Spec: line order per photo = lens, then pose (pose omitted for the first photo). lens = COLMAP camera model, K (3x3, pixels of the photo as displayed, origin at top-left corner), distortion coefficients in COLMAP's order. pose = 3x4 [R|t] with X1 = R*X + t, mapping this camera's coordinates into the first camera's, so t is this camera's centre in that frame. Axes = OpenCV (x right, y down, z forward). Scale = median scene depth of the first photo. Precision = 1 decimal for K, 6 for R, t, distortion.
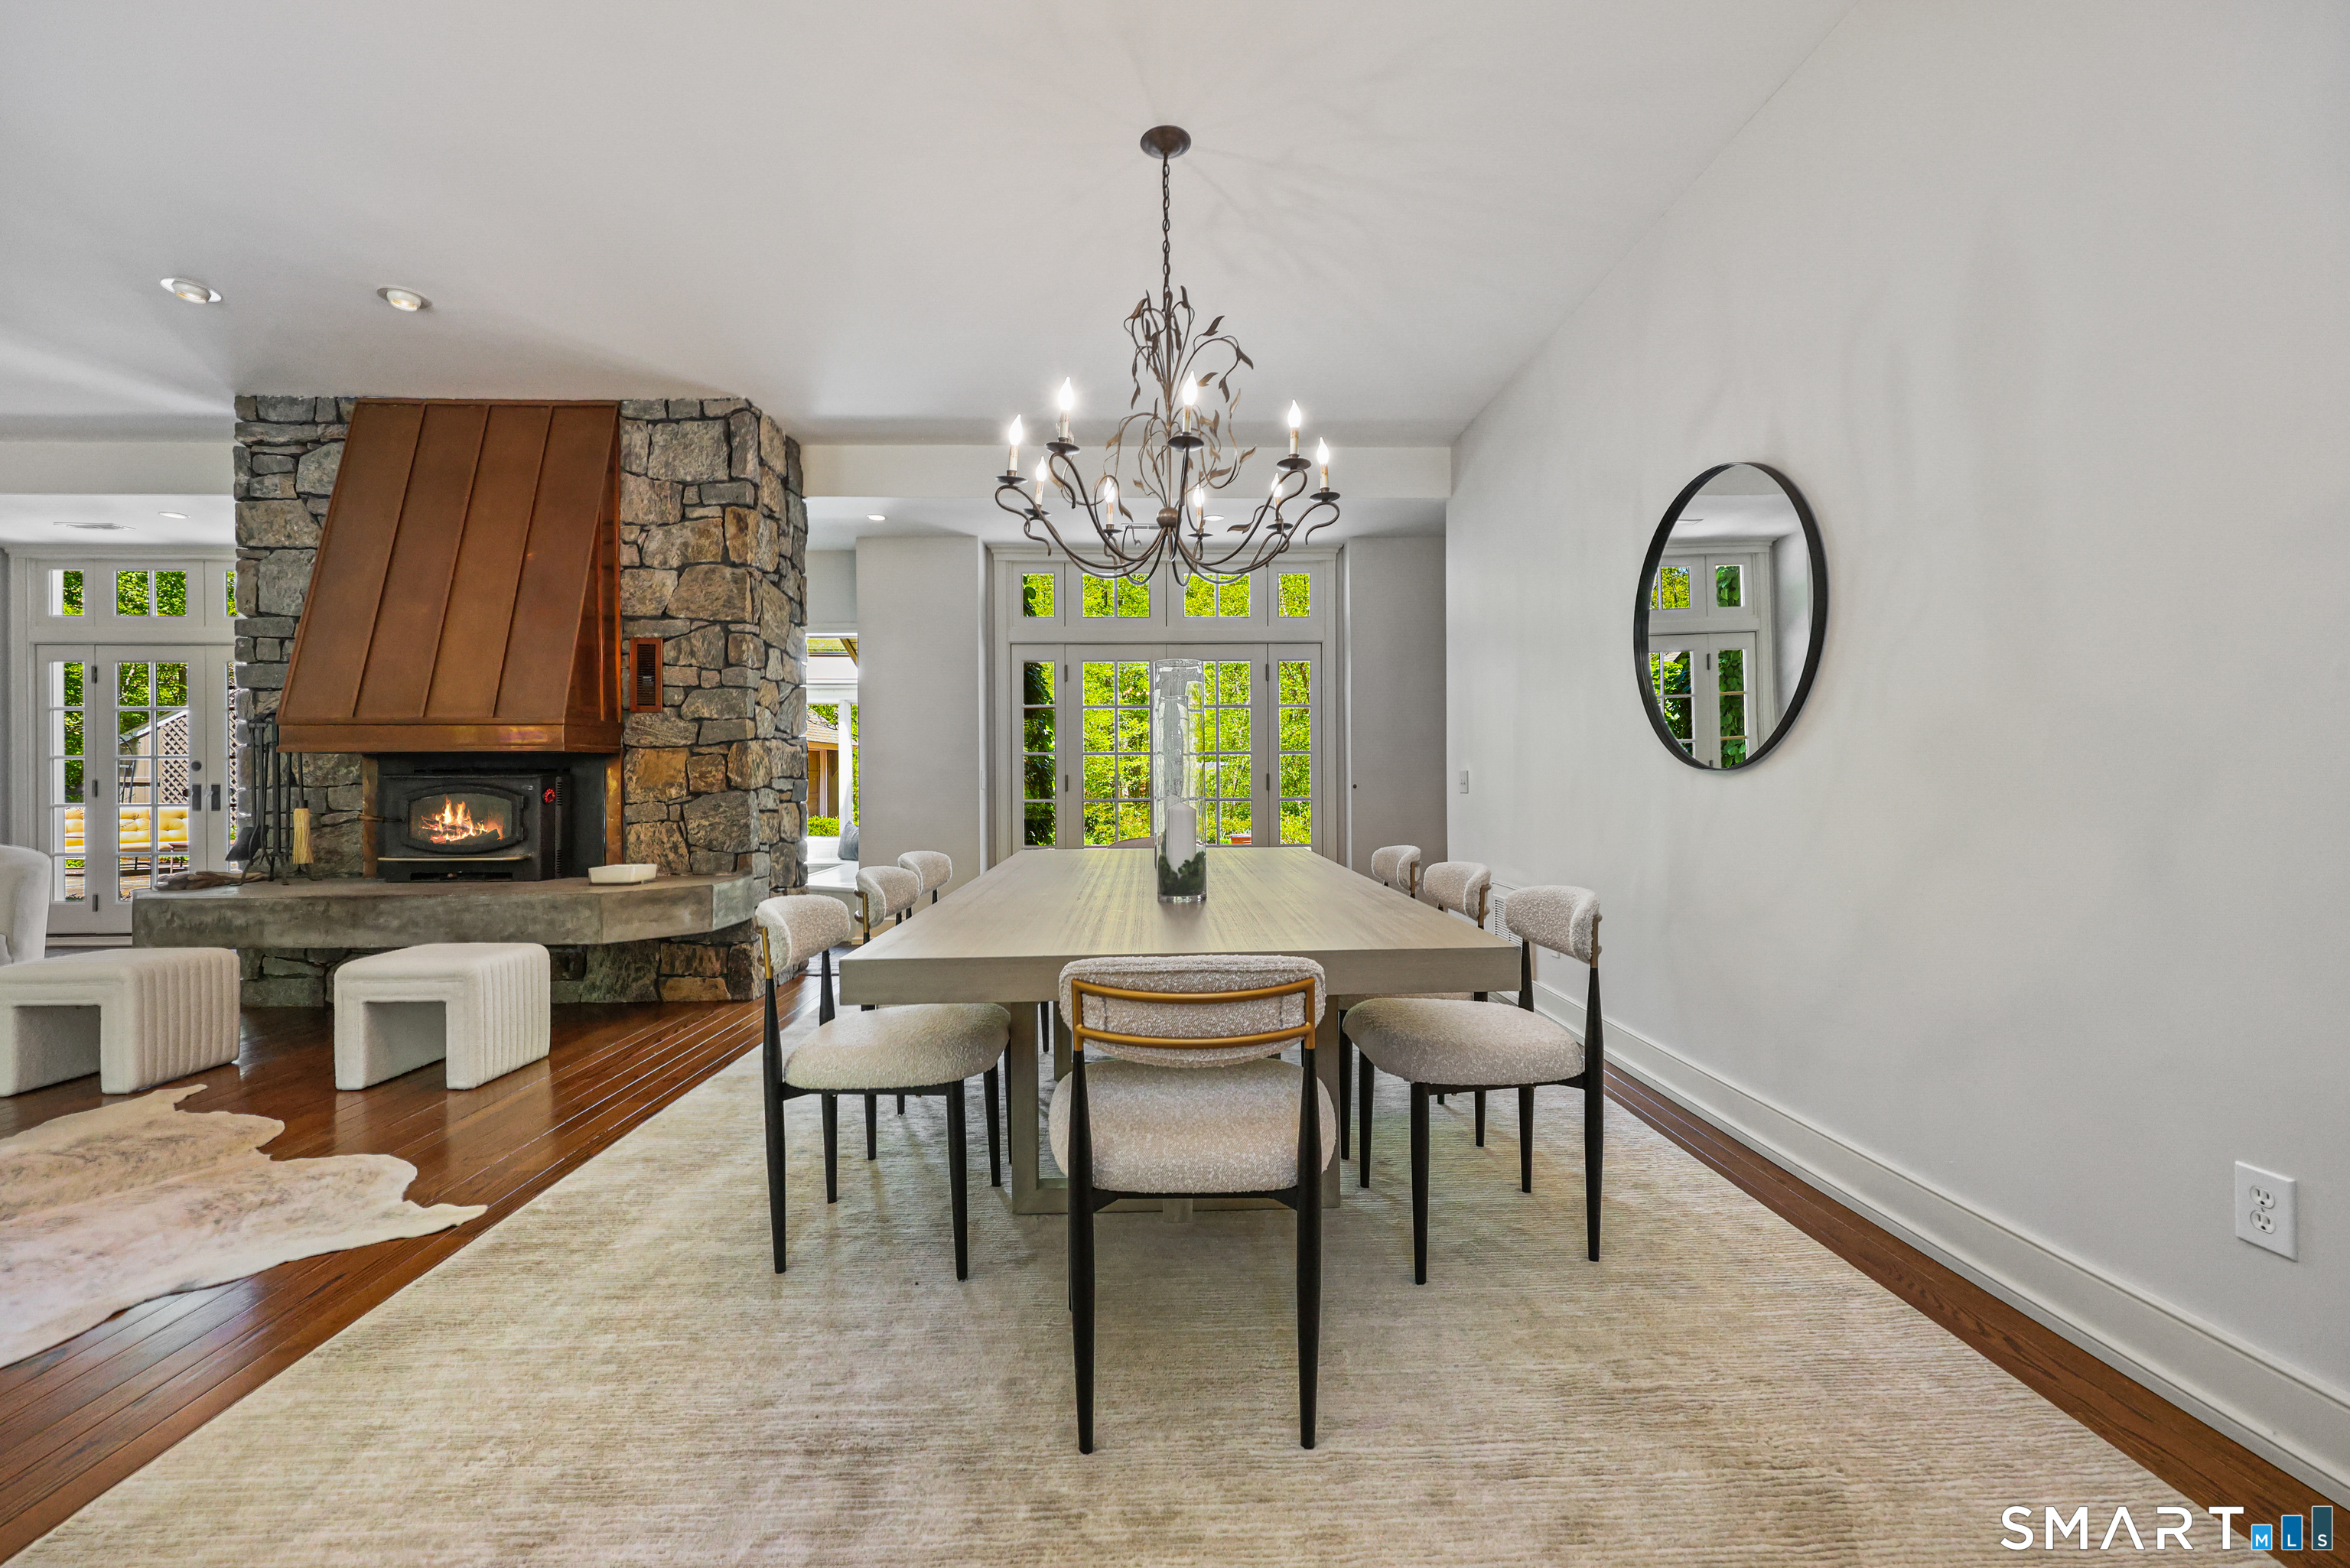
lens RADIAL K [[955.1, 0, 1175.0], [0, 955.1, 784.0], [0, 0, 1]] dist [-0.001836, -0.000051]
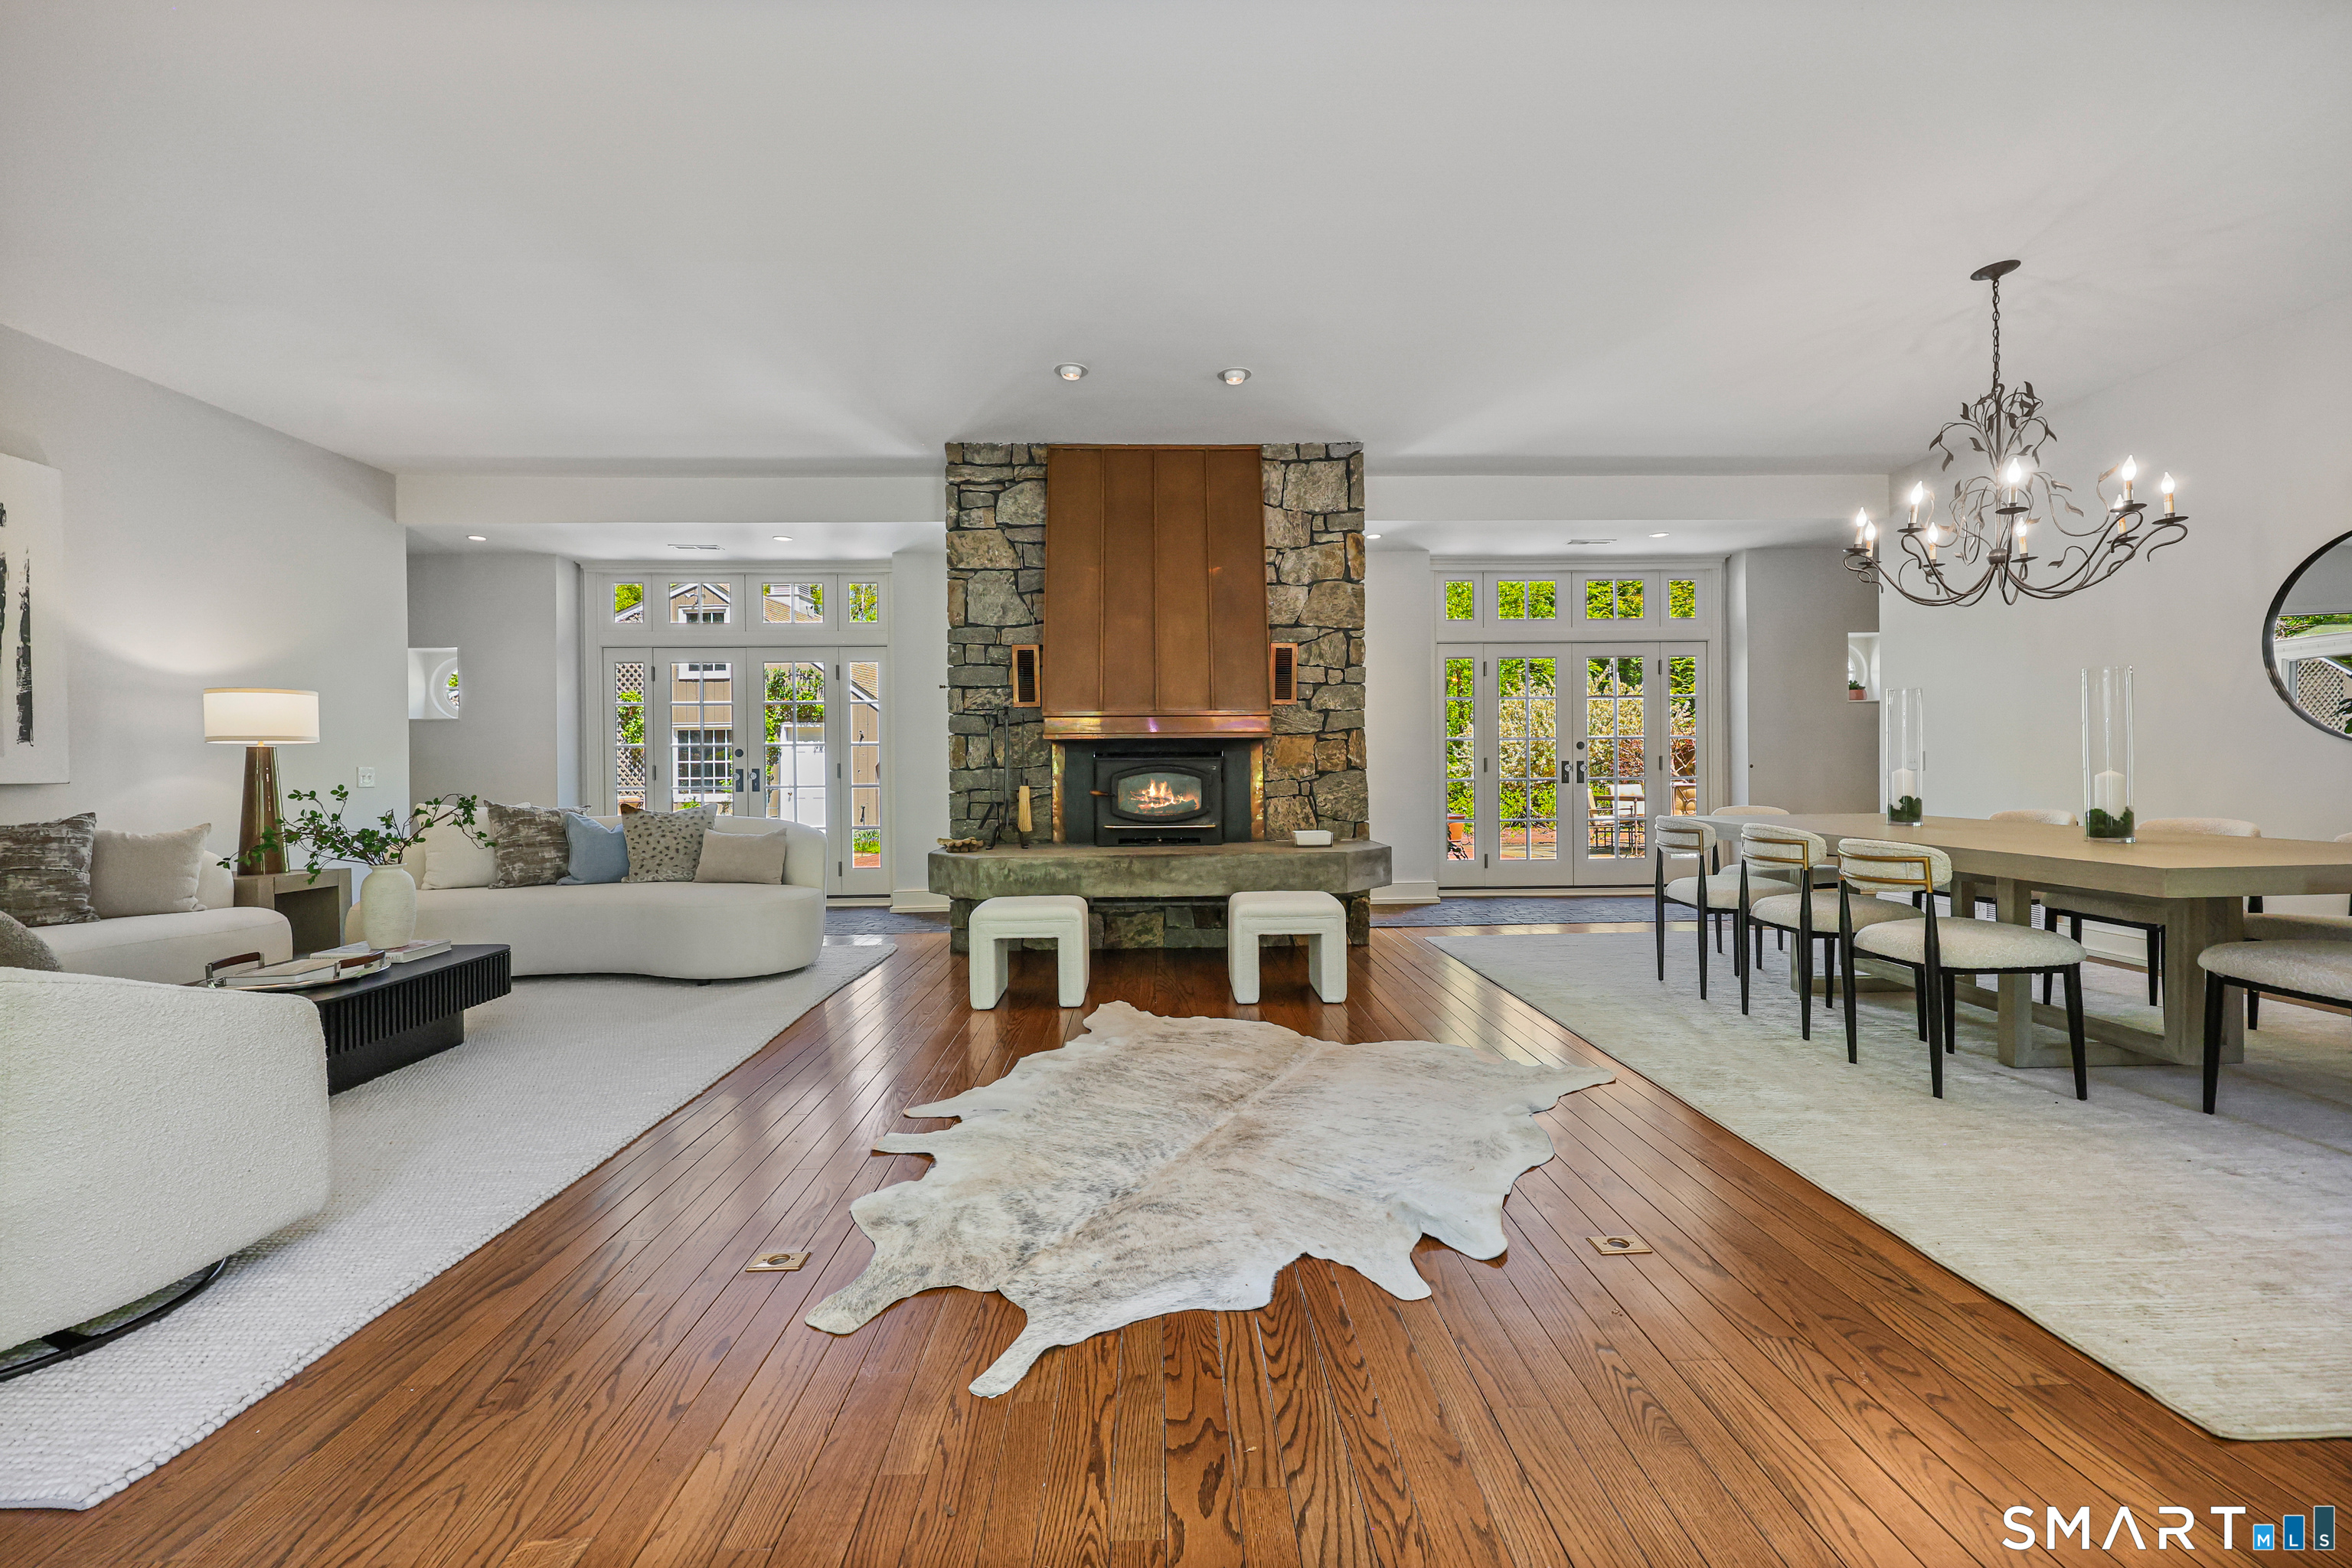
lens RADIAL K [[936.9, 0, 1181.3], [0, 936.9, 773.4], [0, 0, 1]] dist [-0.000176, -0.000677]
pose [[0.999979, -0.004693, -0.004552, -0.684851], [0.004706, 0.999985, 0.002763, 0.007072], [0.004539, -0.002785, 0.999986, -0.179718]]
